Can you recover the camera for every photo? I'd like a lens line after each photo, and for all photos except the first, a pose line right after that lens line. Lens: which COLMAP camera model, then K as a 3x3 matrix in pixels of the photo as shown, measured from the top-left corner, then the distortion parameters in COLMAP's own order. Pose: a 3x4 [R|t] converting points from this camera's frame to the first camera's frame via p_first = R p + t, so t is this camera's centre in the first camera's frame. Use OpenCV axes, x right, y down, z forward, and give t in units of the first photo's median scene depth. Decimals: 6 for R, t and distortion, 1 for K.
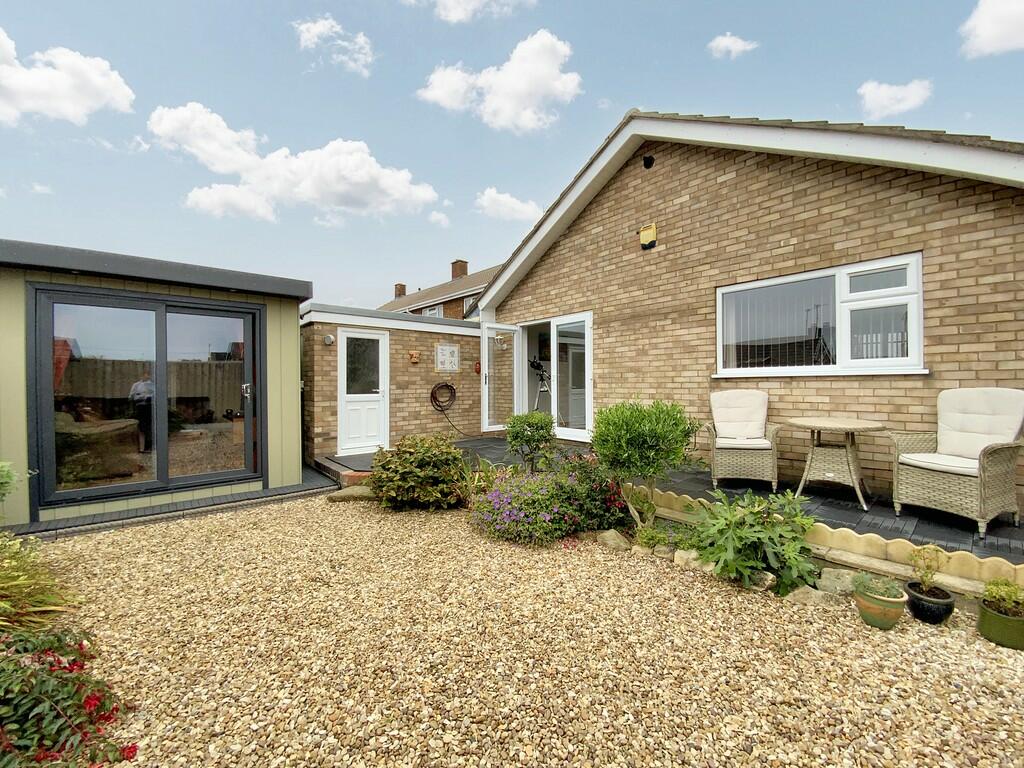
lens RADIAL K [[420.6, 0, 515.5], [0, 420.6, 383.7], [0, 0, 1]] dist [-0.003604, -0.000775]
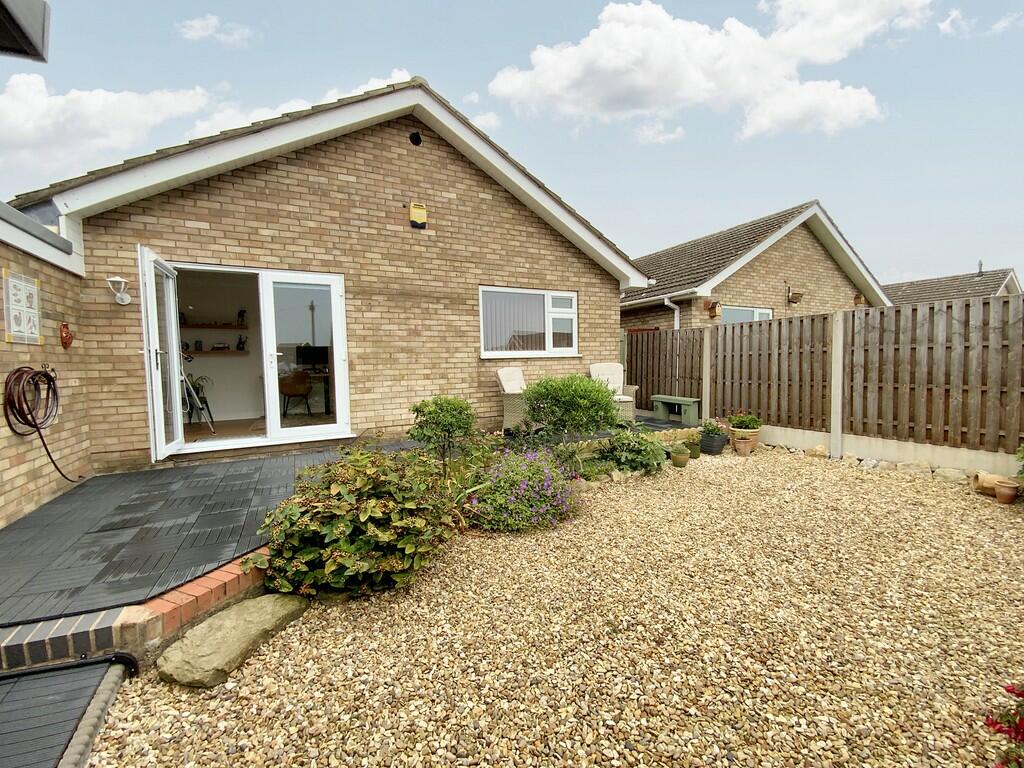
lens RADIAL K [[420.6, 0, 508.4], [0, 420.6, 384.0], [0, 0, 1]] dist [-0.003604, -0.000775]
pose [[0.203113, -0.050415, 0.977857, -0.643071], [0.017323, 0.998702, 0.047891, 0.002156], [-0.979002, 0.007212, 0.203723, 0.605809]]
